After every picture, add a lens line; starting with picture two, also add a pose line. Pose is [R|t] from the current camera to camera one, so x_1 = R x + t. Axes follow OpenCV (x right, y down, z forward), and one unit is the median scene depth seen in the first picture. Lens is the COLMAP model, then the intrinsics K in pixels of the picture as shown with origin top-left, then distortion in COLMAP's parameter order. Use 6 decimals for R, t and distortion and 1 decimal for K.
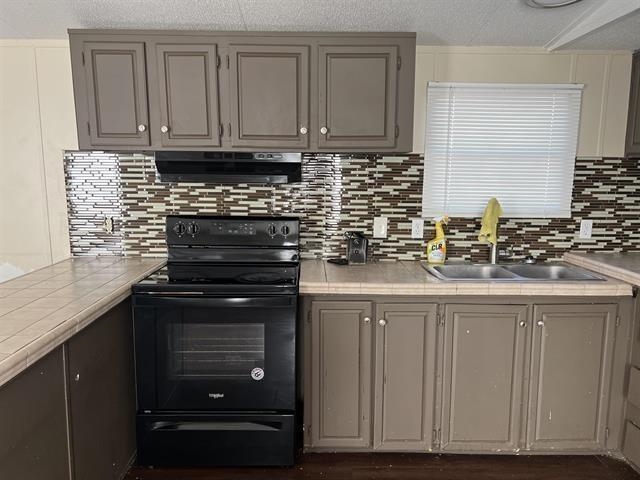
lens RADIAL K [[475.2, 0, 321.6], [0, 475.2, 242.3], [0, 0, 1]] dist [0.050501, -0.057983]
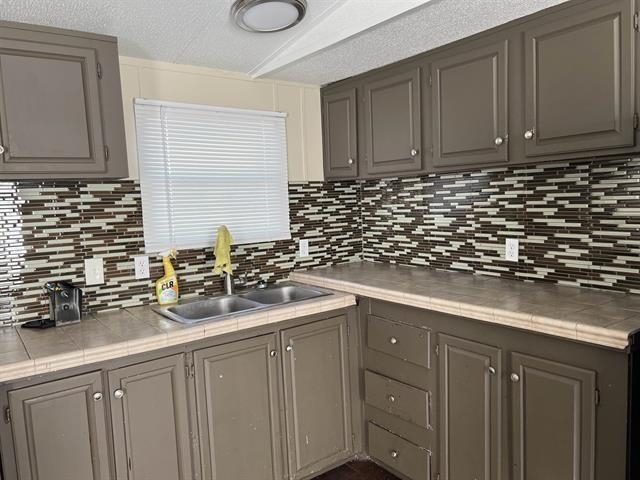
lens RADIAL K [[475.2, 0, 318.1], [0, 475.2, 242.0], [0, 0, 1]] dist [0.050501, -0.057983]
pose [[0.814871, -0.092212, 0.572261, -0.026990], [0.125445, 0.991923, -0.018792, -0.018134], [-0.565905, 0.087101, 0.819857, 0.121998]]
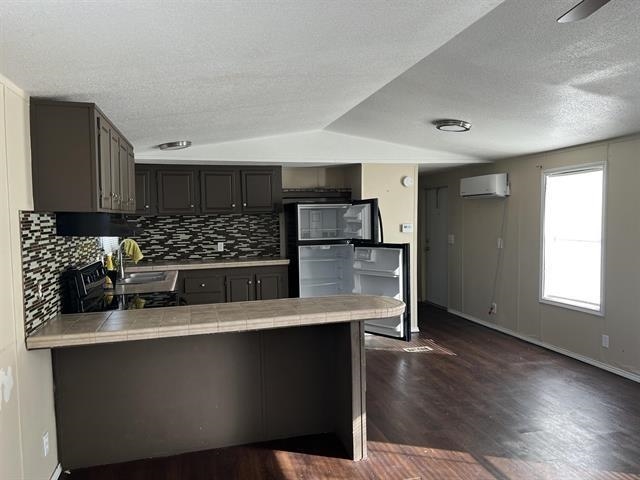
lens RADIAL K [[475.2, 0, 320.9], [0, 475.2, 239.6], [0, 0, 1]] dist [0.050501, -0.057983]
pose [[-0.232932, -0.048579, 0.971279, -1.433139], [0.153538, 0.984388, 0.086056, -0.123122], [-0.960296, 0.169173, -0.221837, 0.661161]]
